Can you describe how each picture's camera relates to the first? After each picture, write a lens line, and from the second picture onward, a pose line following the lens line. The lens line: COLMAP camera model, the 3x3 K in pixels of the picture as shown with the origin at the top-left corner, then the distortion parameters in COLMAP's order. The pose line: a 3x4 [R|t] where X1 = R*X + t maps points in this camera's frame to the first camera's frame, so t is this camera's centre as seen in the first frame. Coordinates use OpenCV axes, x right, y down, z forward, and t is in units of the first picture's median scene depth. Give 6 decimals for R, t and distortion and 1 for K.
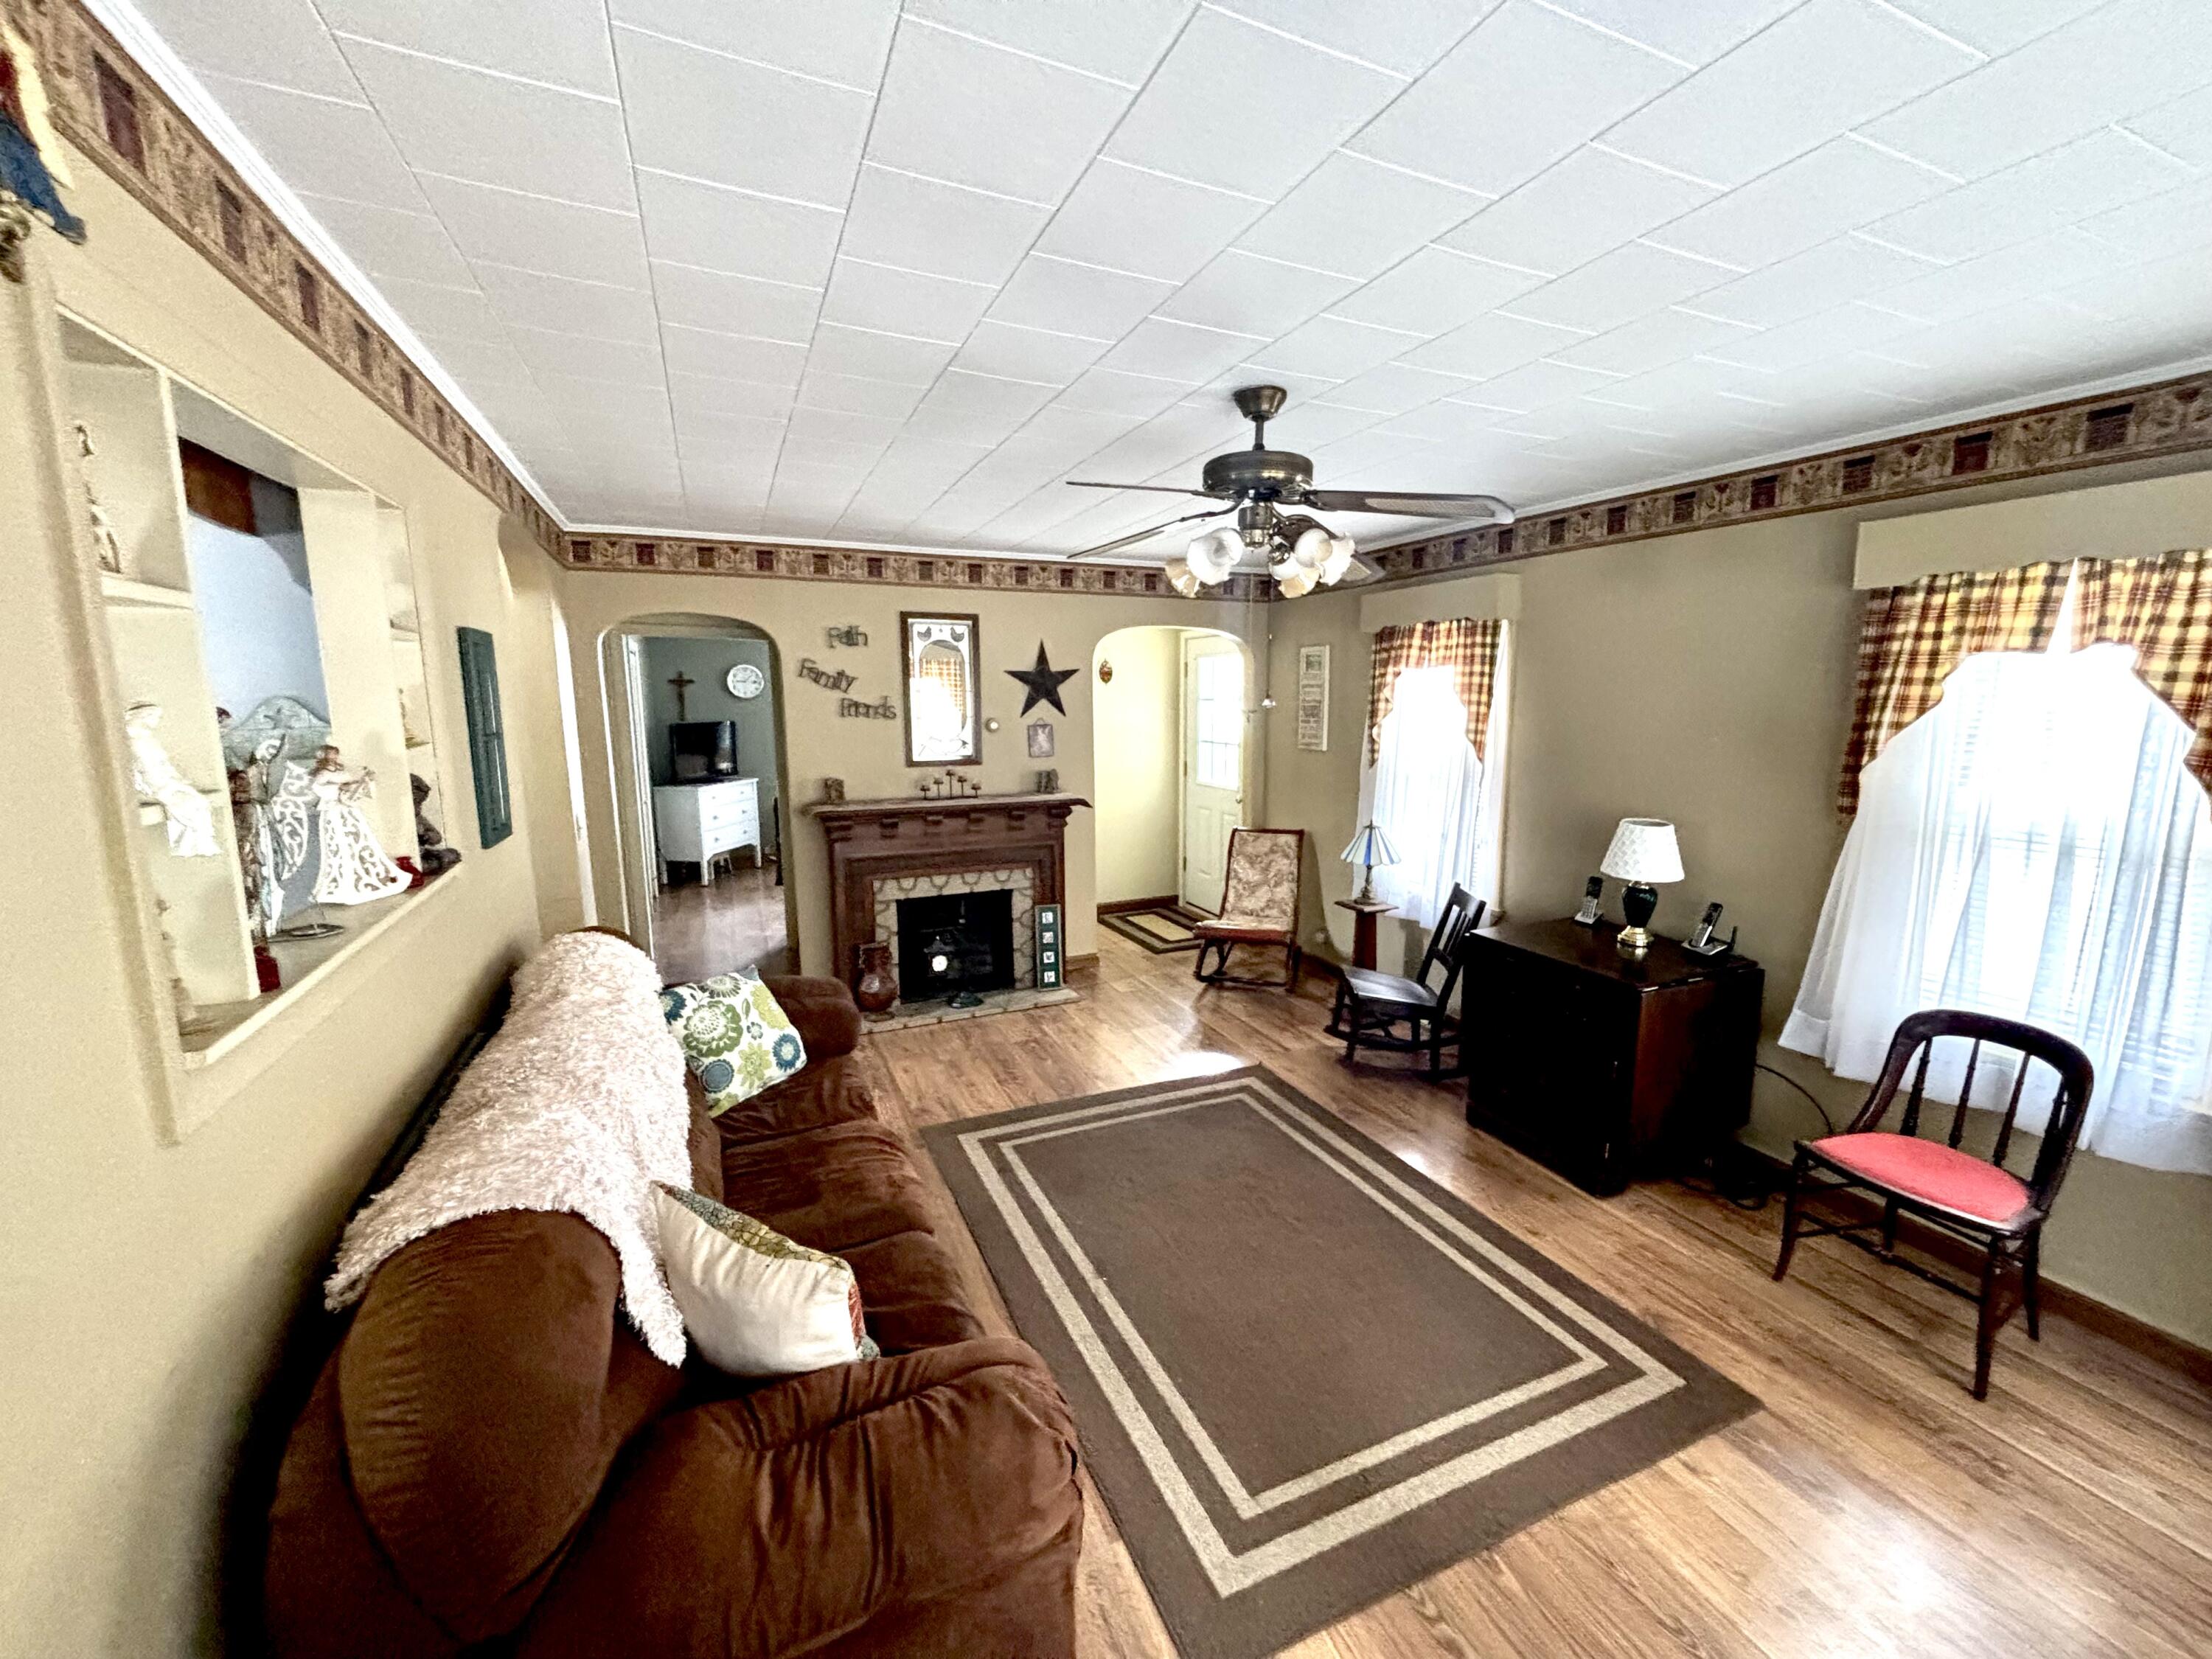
lens RADIAL K [[885.6, 0, 1106.0], [0, 885.6, 829.5], [0, 0, 1]] dist [0.033444, -0.015633]
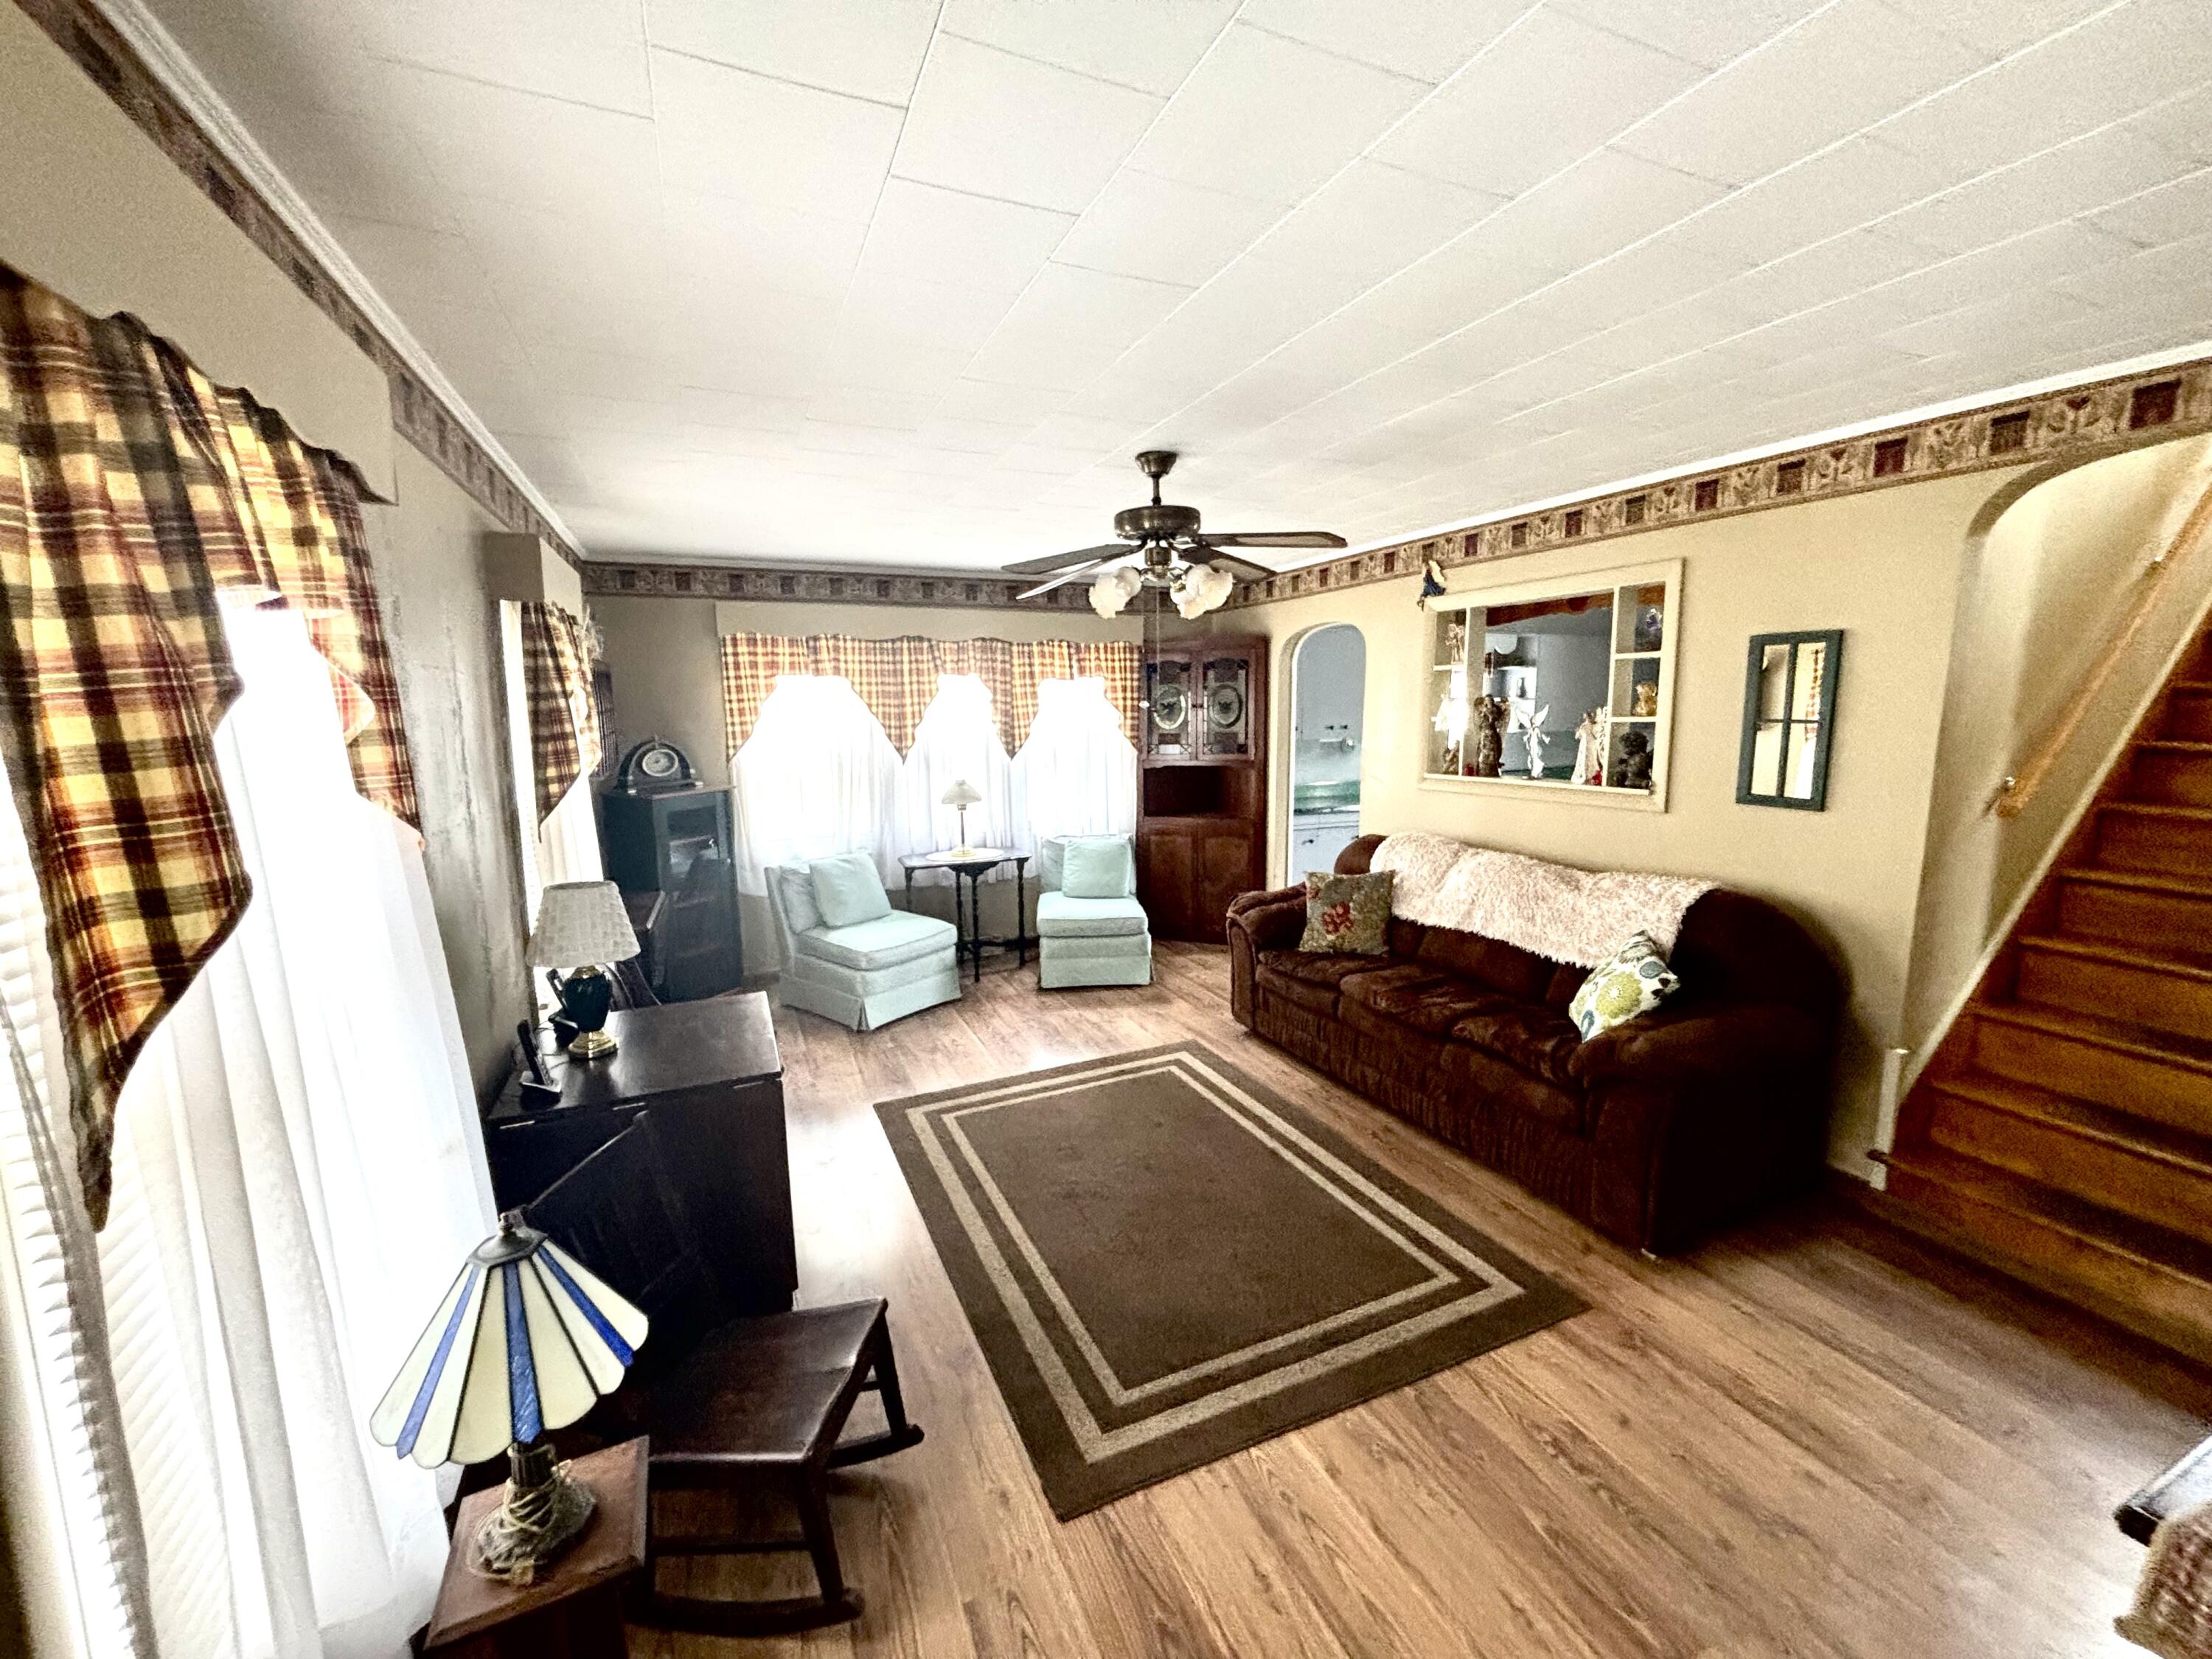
lens RADIAL K [[885.6, 0, 1106.0], [0, 885.6, 829.5], [0, 0, 1]] dist [0.033444, -0.015633]
pose [[-0.999834, 0.017298, -0.005773, 0.226524], [0.014794, 0.954473, 0.297931, -0.313201], [0.010664, 0.297796, -0.954570, 2.037775]]
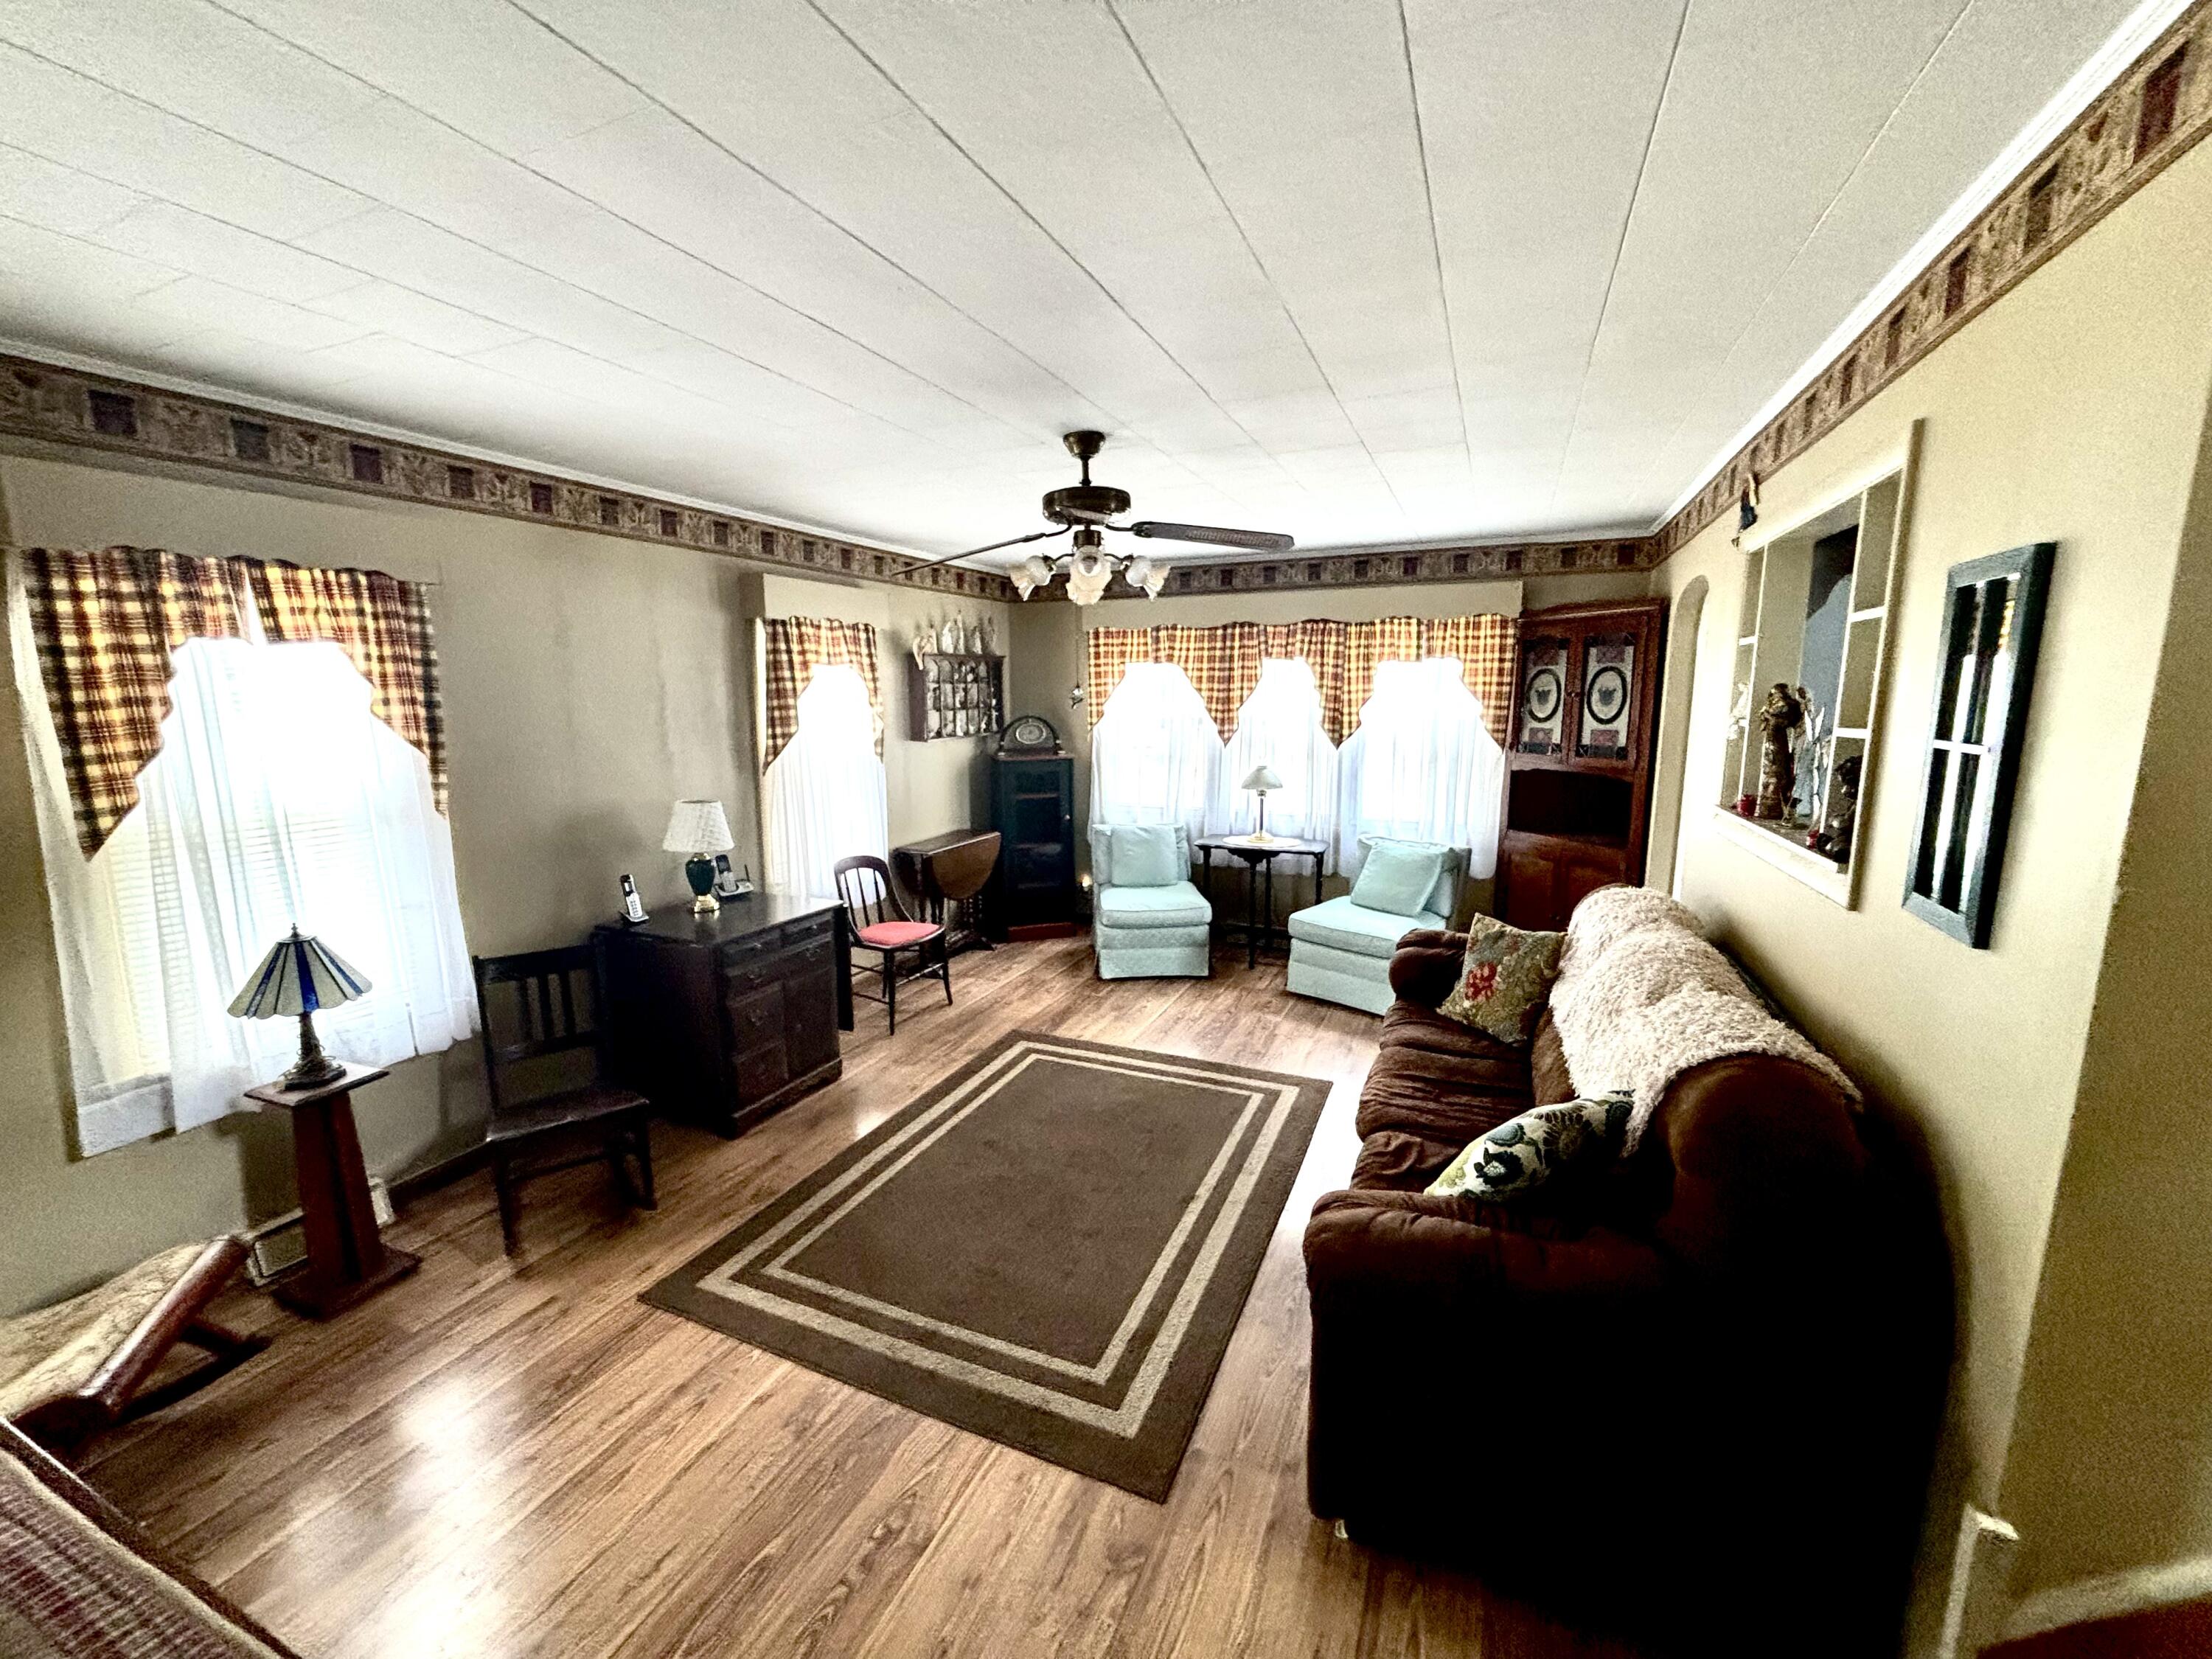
lens RADIAL K [[885.6, 0, 1106.0], [0, 885.6, 829.5], [0, 0, 1]] dist [0.033444, -0.015633]
pose [[-0.674711, -0.109984, 0.729842, -0.690151], [0.121071, 0.958949, 0.256435, -0.243173], [-0.728085, 0.261382, -0.633697, 1.642436]]
